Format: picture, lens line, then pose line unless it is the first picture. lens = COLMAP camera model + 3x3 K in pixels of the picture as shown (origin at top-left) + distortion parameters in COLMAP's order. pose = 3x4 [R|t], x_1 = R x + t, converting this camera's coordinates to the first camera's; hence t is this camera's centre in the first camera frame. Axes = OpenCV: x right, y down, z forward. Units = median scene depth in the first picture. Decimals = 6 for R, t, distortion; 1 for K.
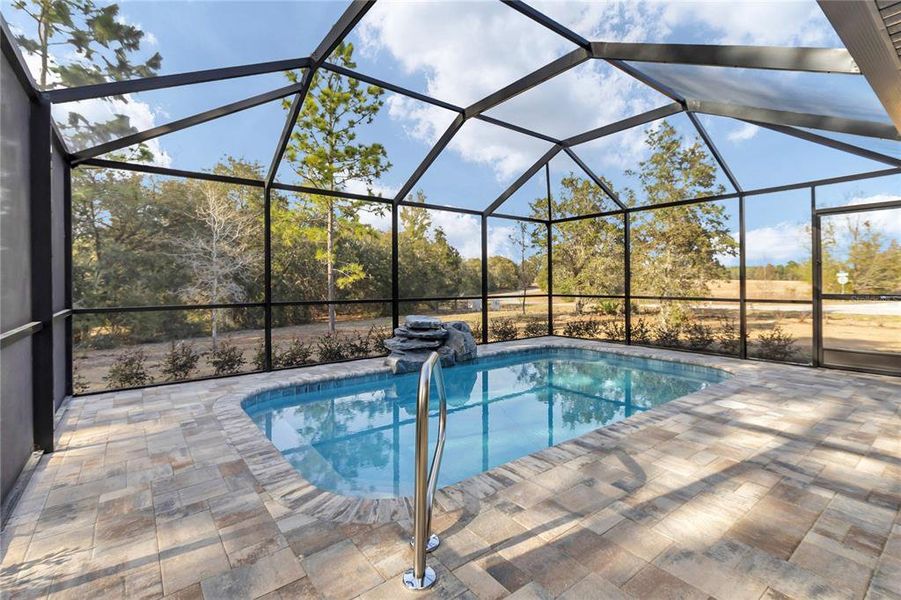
lens RADIAL K [[409.6, 0, 451.2], [0, 409.6, 281.9], [0, 0, 1]] dist [0.001486, -0.000155]
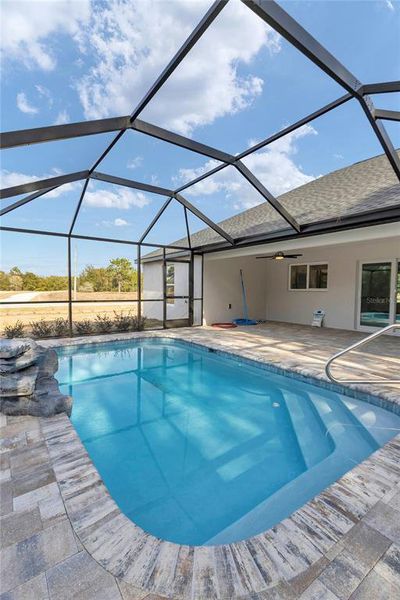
lens RADIAL K [[273.7, 0, 201.1], [0, 273.7, 303.1], [0, 0, 1]] dist [0.004472, -0.000060]
pose [[0.038089, -0.043517, 0.998326, -0.531940], [-0.011202, 0.998970, 0.043973, -0.000478], [-0.999212, -0.012859, 0.037562, 0.670572]]
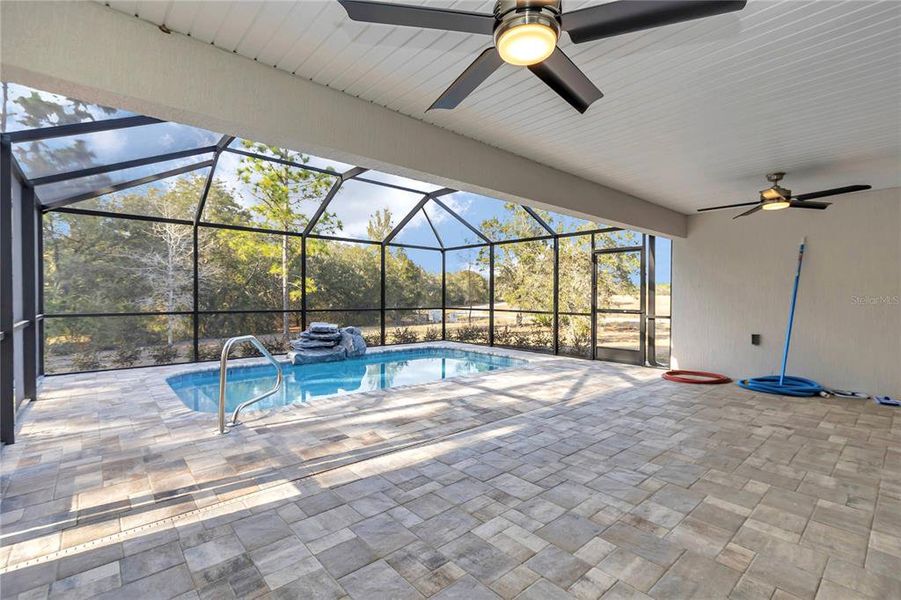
lens RADIAL K [[401.1, 0, 450.1], [0, 401.1, 299.9], [0, 0, 1]] dist [0.000303, -0.000135]
pose [[0.997720, 0.010616, 0.066653, 0.260131], [-0.011435, 0.999864, 0.011917, -0.010212], [-0.066517, -0.012652, 0.997705, -0.322818]]
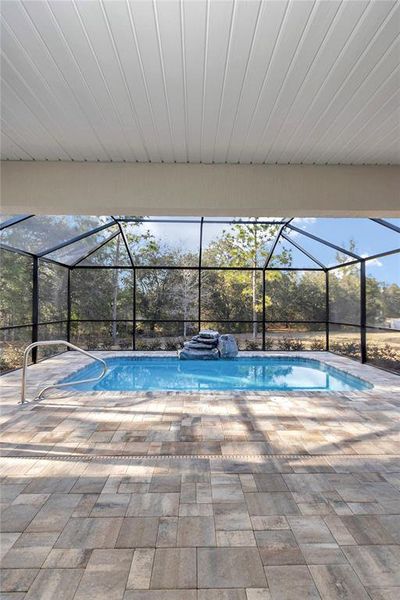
lens RADIAL K [[273.7, 0, 201.1], [0, 273.7, 303.1], [0, 0, 1]] dist [0.004472, -0.000060]
pose [[0.809575, 0.005169, -0.586994, 0.639729], [-0.010325, 0.999932, -0.005435, -0.032122], [0.586926, 0.010460, 0.809573, -0.001935]]
